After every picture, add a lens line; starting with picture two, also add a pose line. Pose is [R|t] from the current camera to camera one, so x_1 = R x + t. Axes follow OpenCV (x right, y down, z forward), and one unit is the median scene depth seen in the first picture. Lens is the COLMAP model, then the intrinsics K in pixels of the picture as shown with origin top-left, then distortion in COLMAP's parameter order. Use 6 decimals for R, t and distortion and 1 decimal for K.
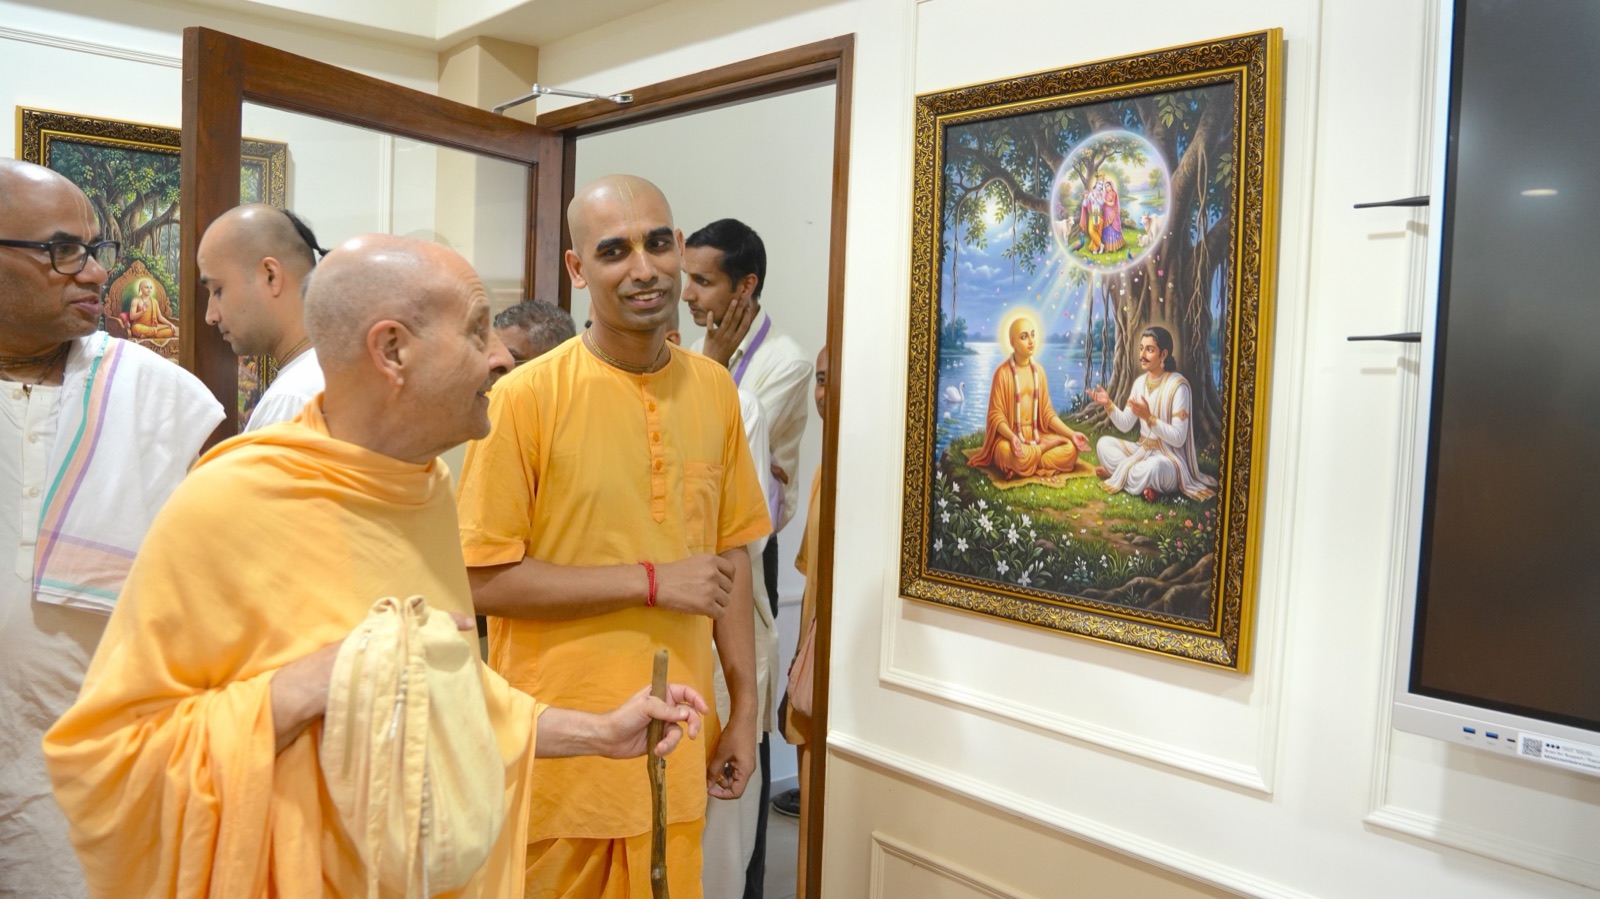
lens RADIAL K [[1207.0, 0, 802.2], [0, 1207.0, 452.3], [0, 0, 1]] dist [-0.120241, 0.085670]
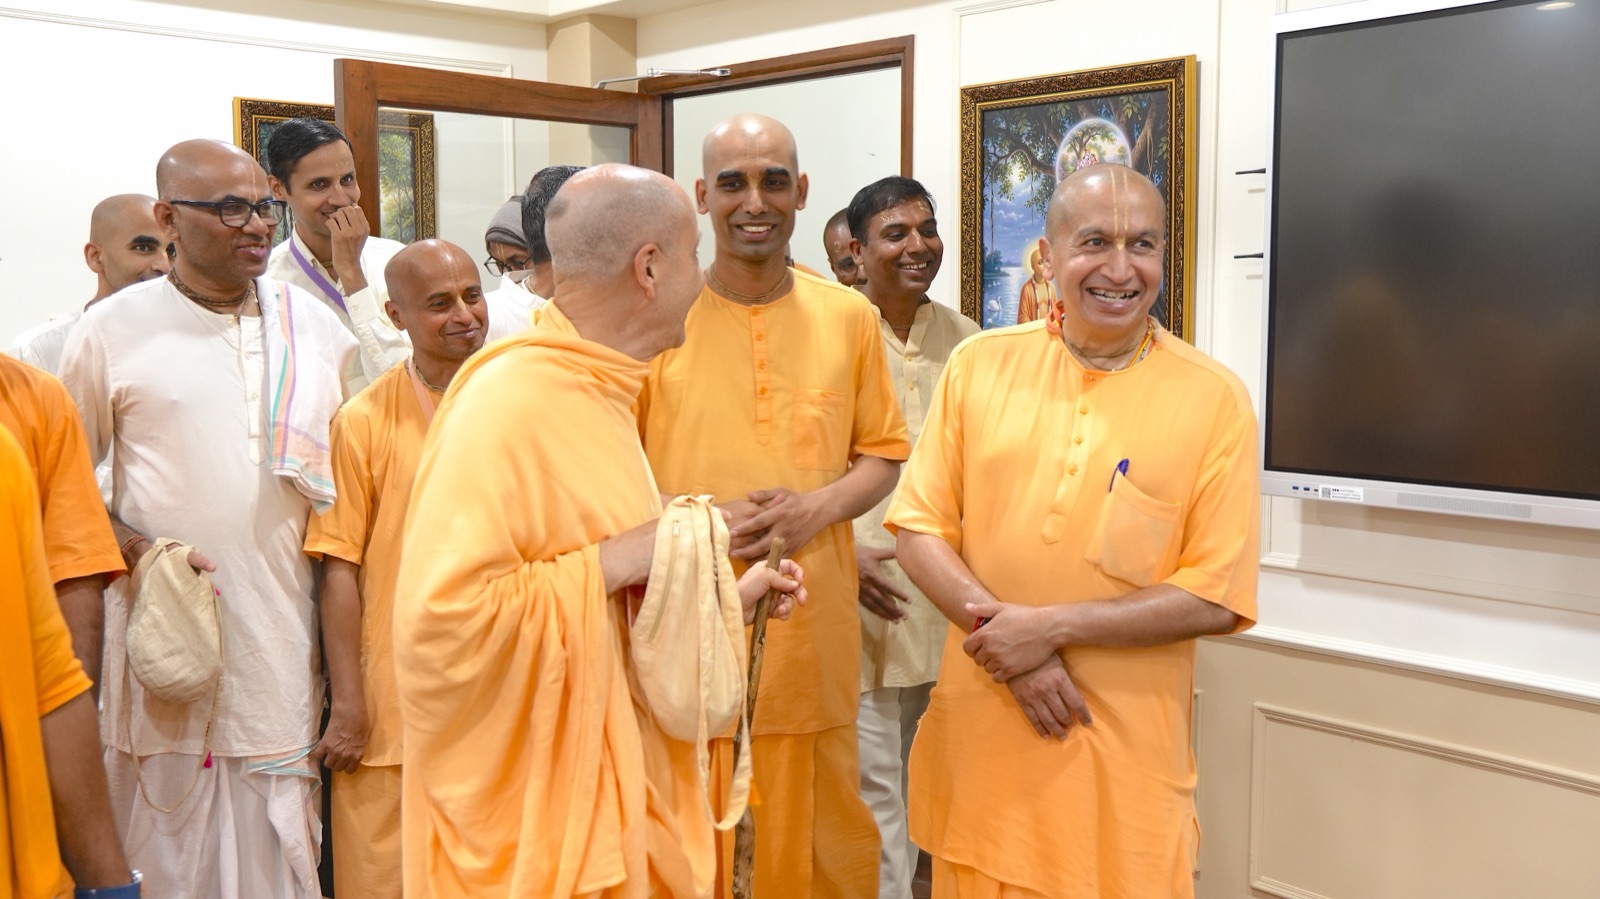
lens RADIAL K [[1623.5, 0, 809.9], [0, 1623.5, 445.2], [0, 0, 1]] dist [-0.011890, 0.000000]
pose [[0.999188, -0.030869, -0.025901, -0.044761], [0.031280, 0.999389, 0.015600, 0.080364], [0.025404, -0.016398, 0.999543, -0.918834]]
